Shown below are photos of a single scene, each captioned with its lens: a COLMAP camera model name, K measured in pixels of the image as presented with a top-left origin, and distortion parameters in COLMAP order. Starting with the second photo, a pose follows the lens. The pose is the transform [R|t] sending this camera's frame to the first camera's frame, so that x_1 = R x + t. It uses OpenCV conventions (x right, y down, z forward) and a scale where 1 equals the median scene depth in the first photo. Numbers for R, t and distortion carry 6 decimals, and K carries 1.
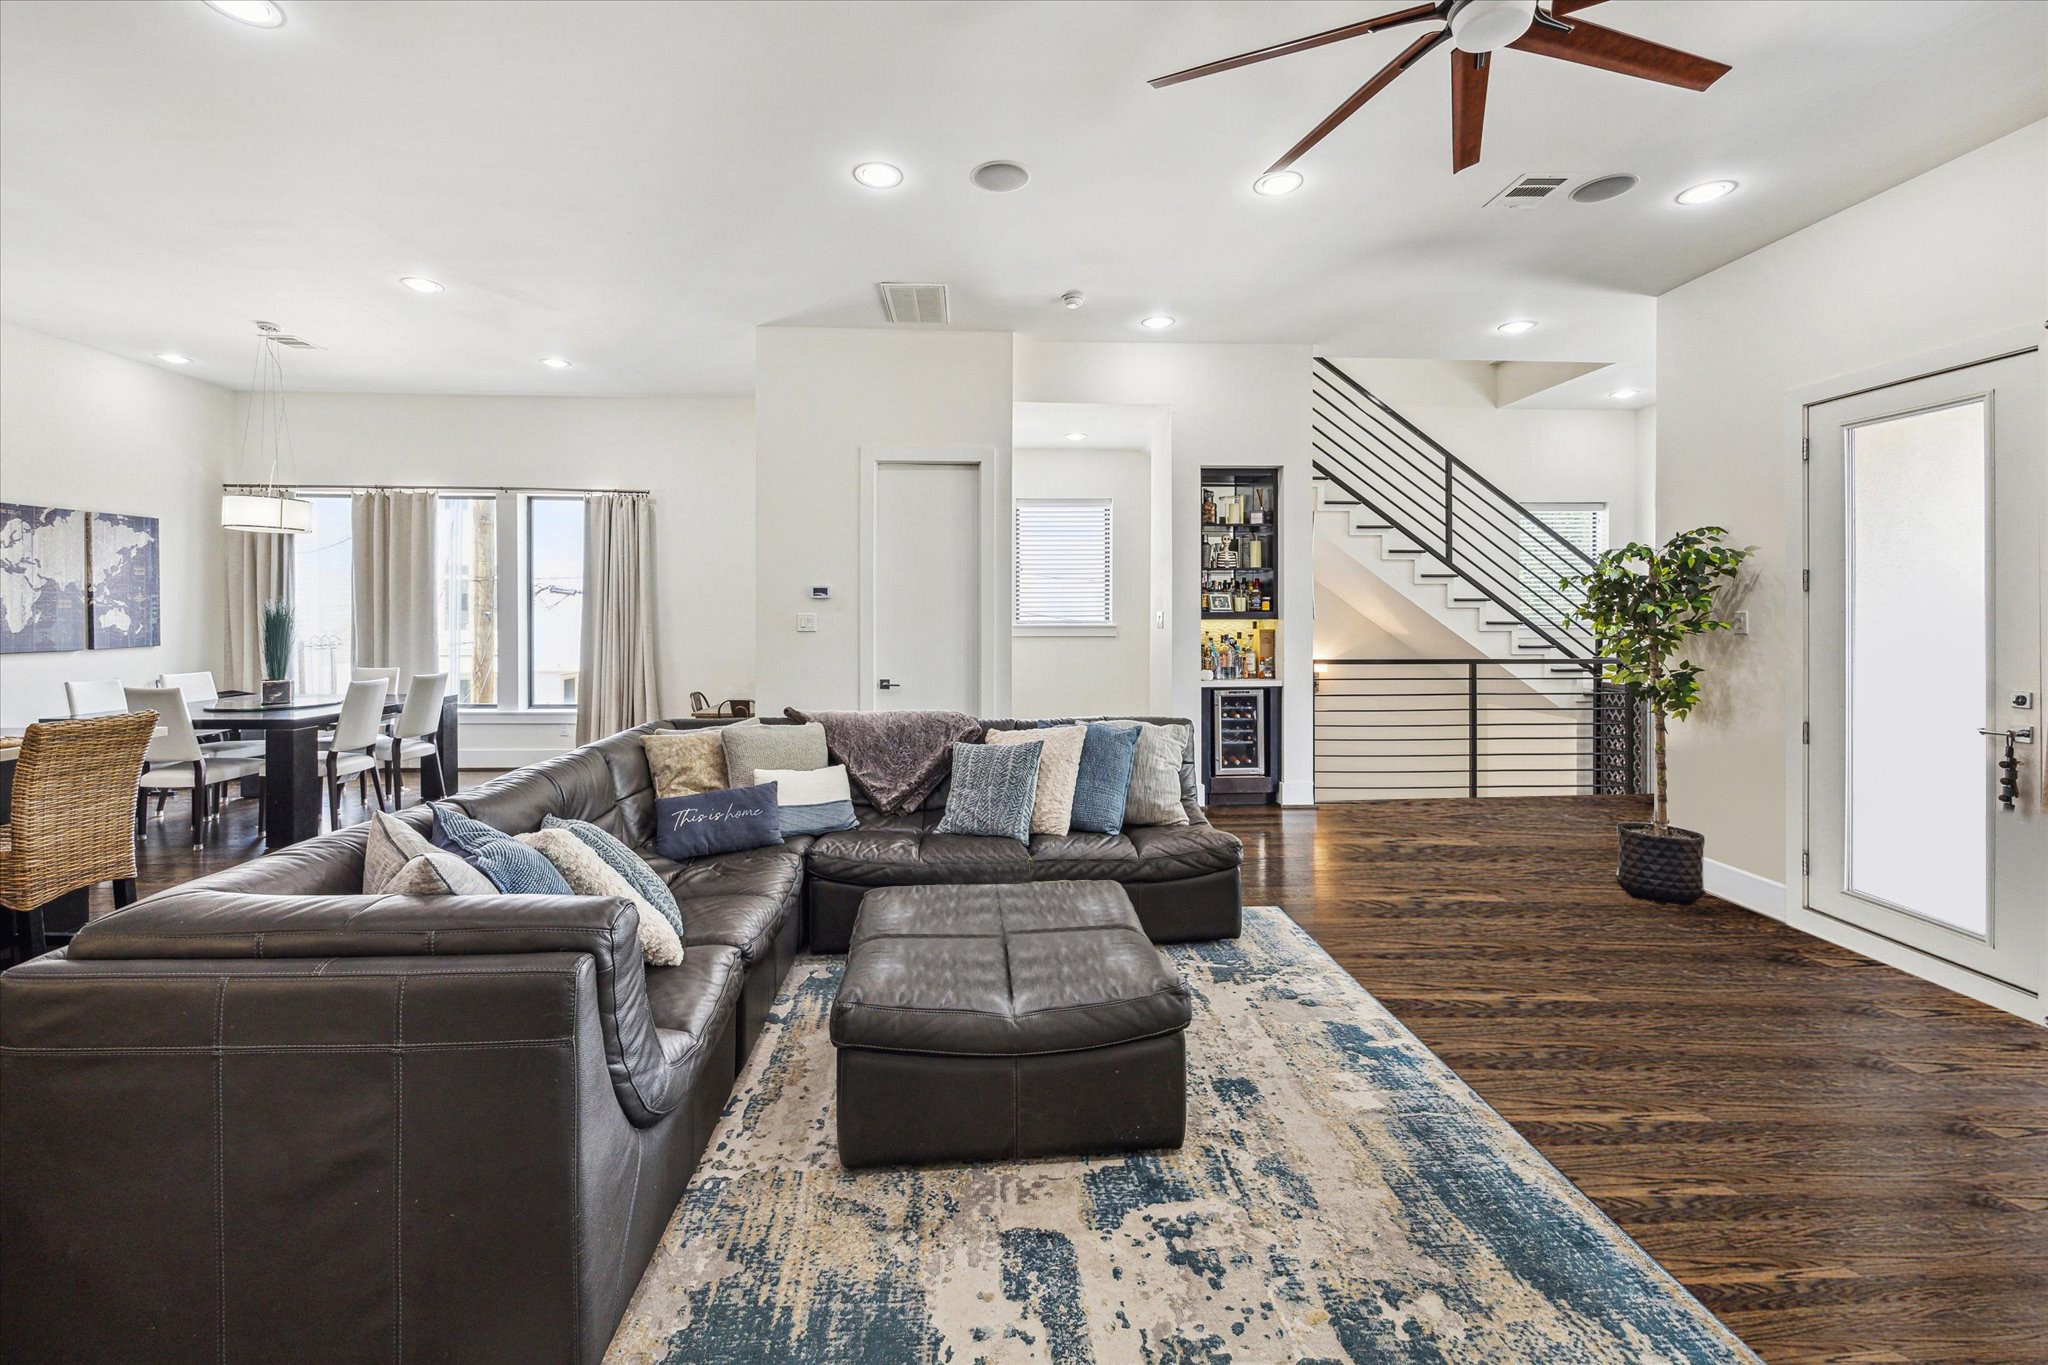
lens RADIAL K [[828.3, 0, 1022.4], [0, 828.3, 611.4], [0, 0, 1]] dist [-0.009743, -0.000079]
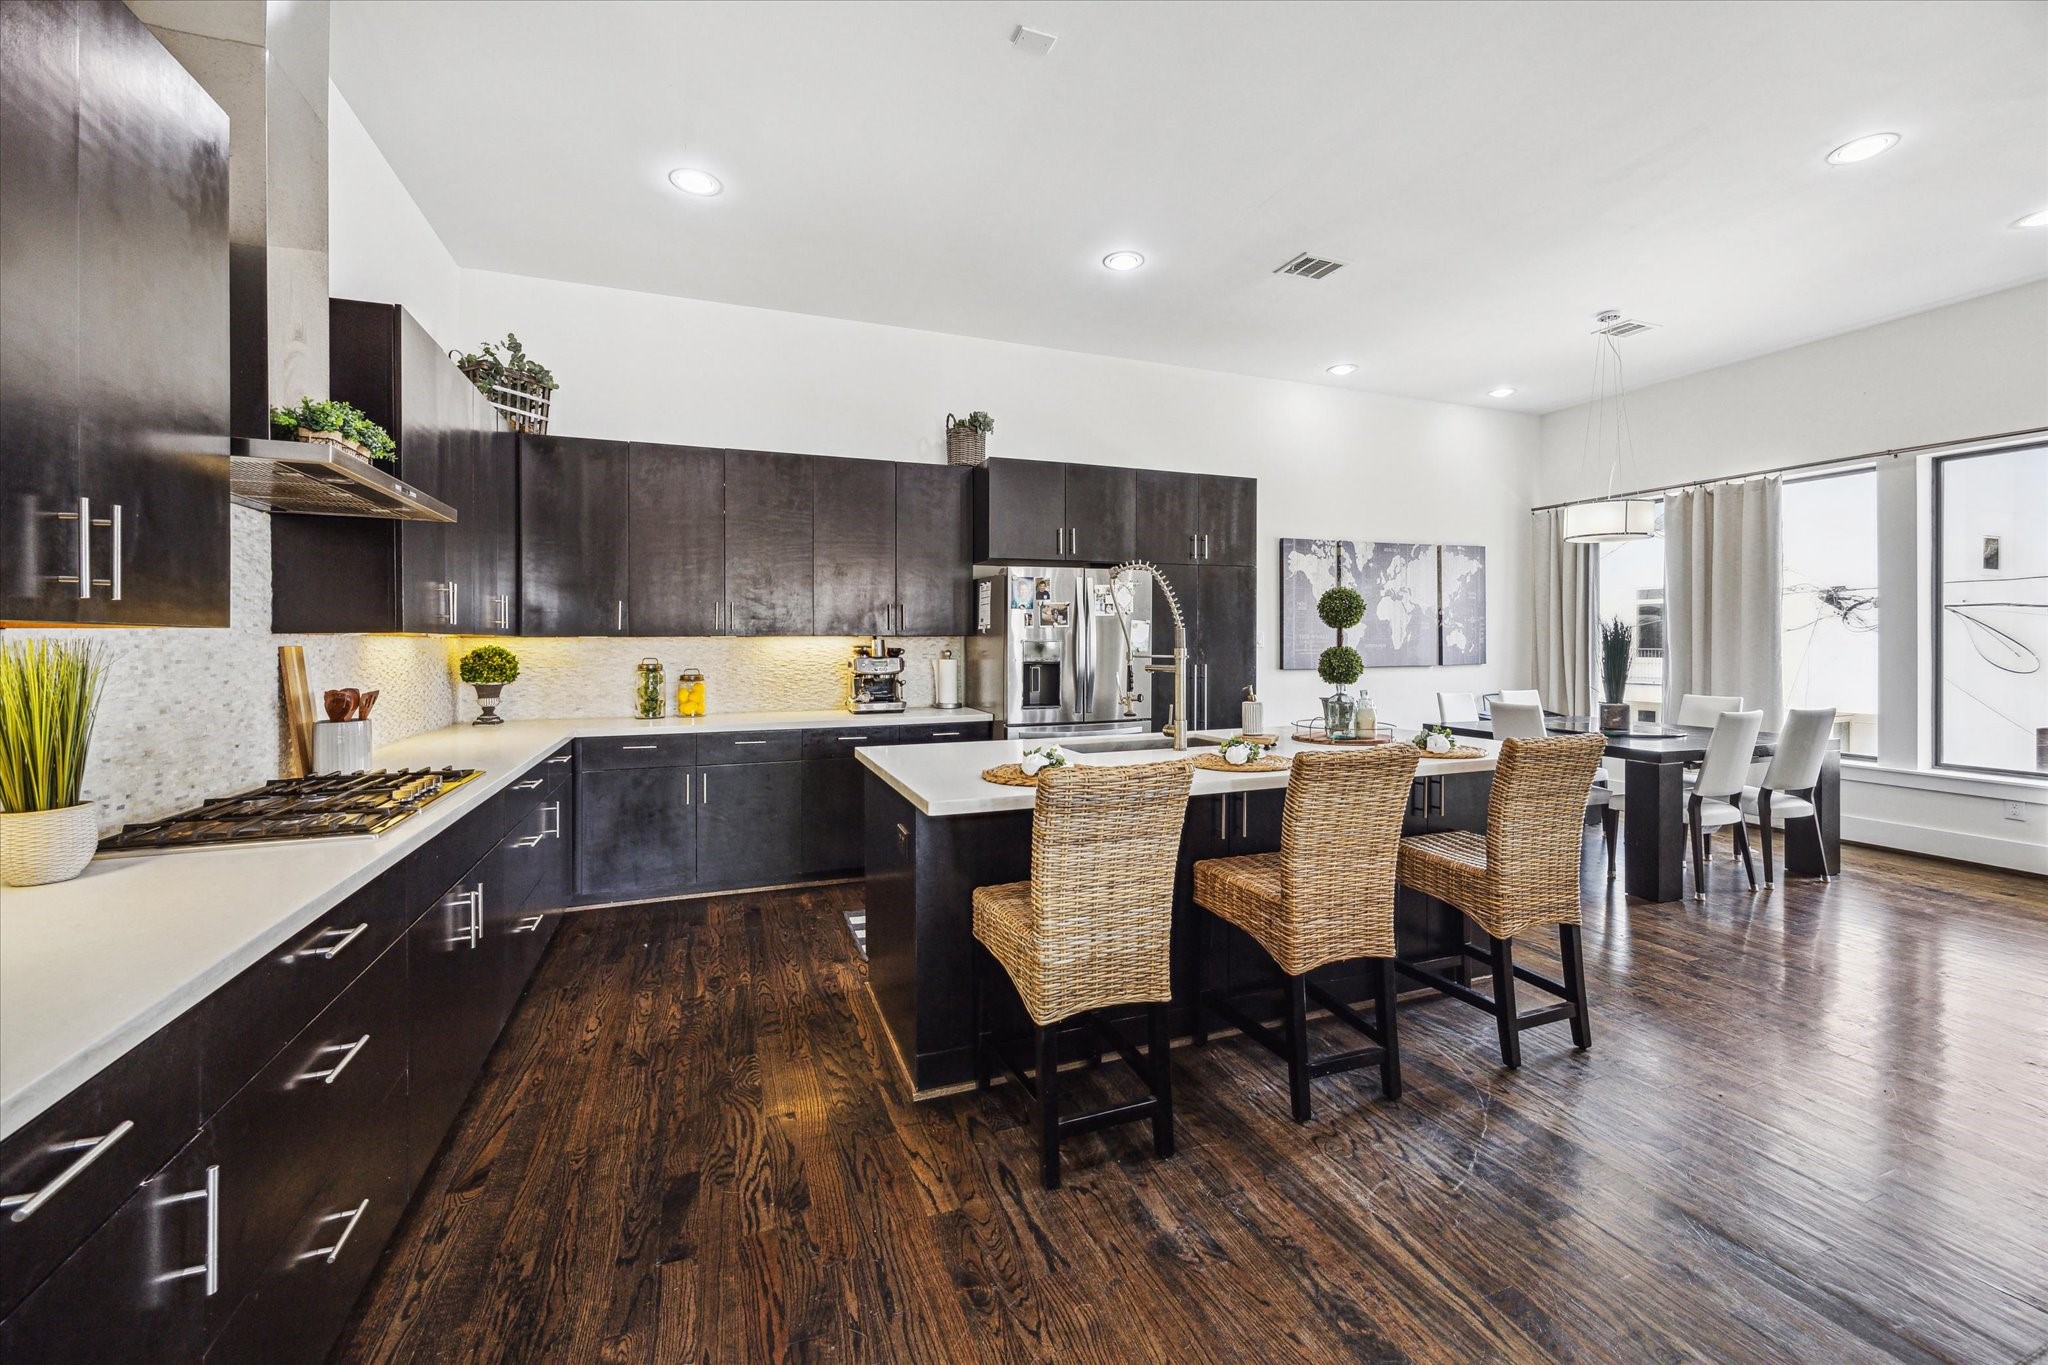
lens RADIAL K [[815.5, 0, 1025.2], [0, 815.5, 634.0], [0, 0, 1]] dist [-0.008608, -0.000006]
pose [[0.312802, -0.010985, -0.949755, -0.255824], [0.004624, 0.999939, -0.010042, 0.012292], [0.949807, -0.001250, 0.312834, 0.096164]]
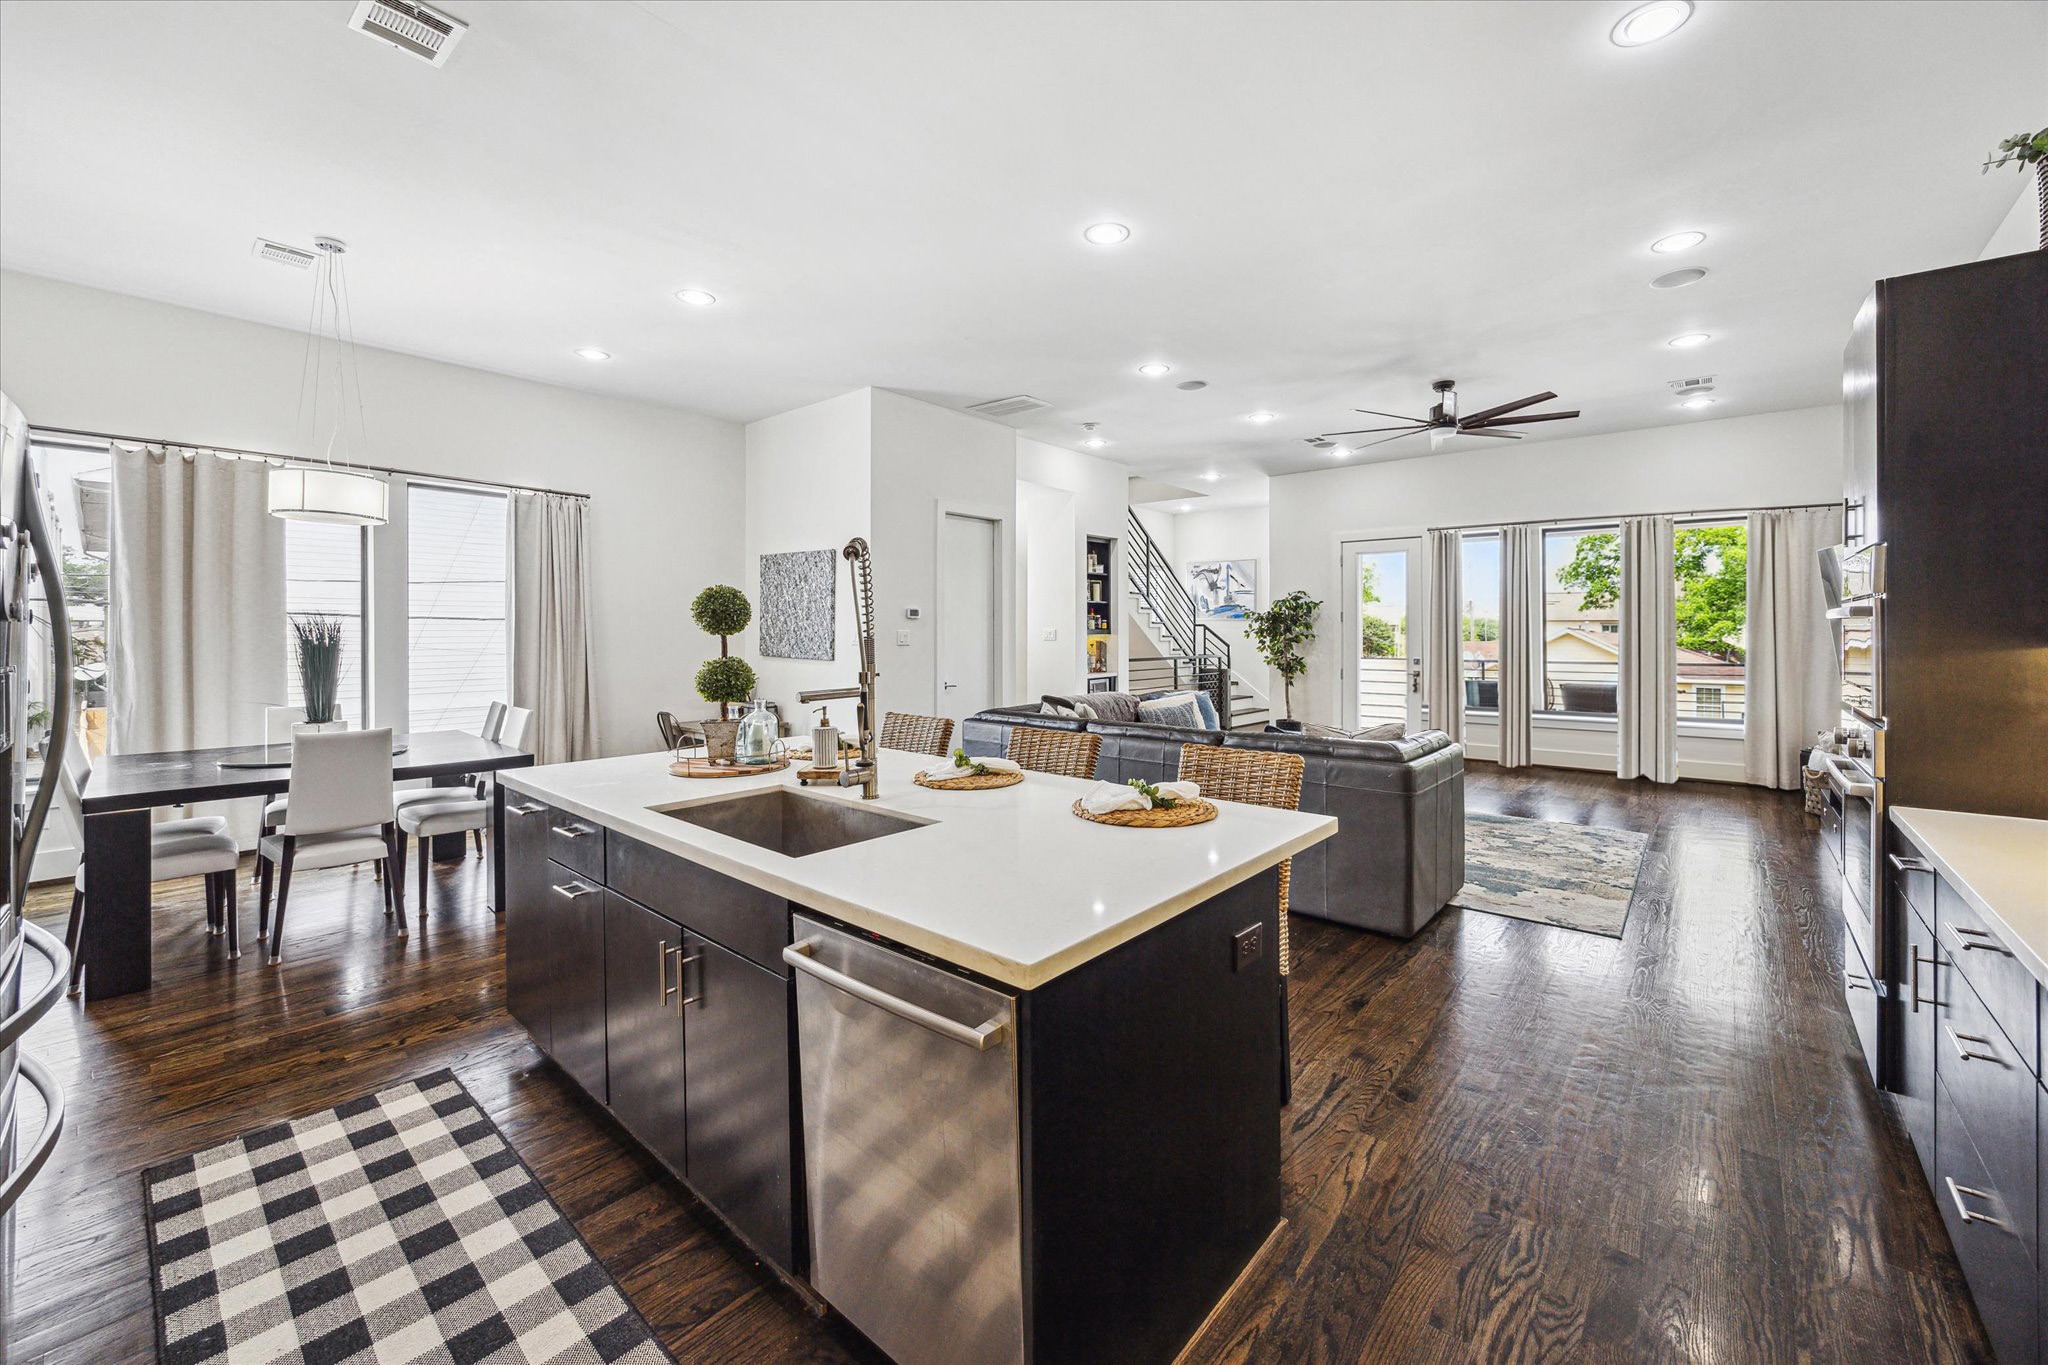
lens RADIAL K [[848.4, 0, 1027.8], [0, 848.4, 620.2], [0, 0, 1]] dist [-0.049888, 0.014311]
pose [[0.673575, 0.010786, 0.739040, -0.994490], [-0.002615, 0.999922, -0.012211, 0.002708], [-0.739114, 0.006292, 0.673551, 0.021374]]
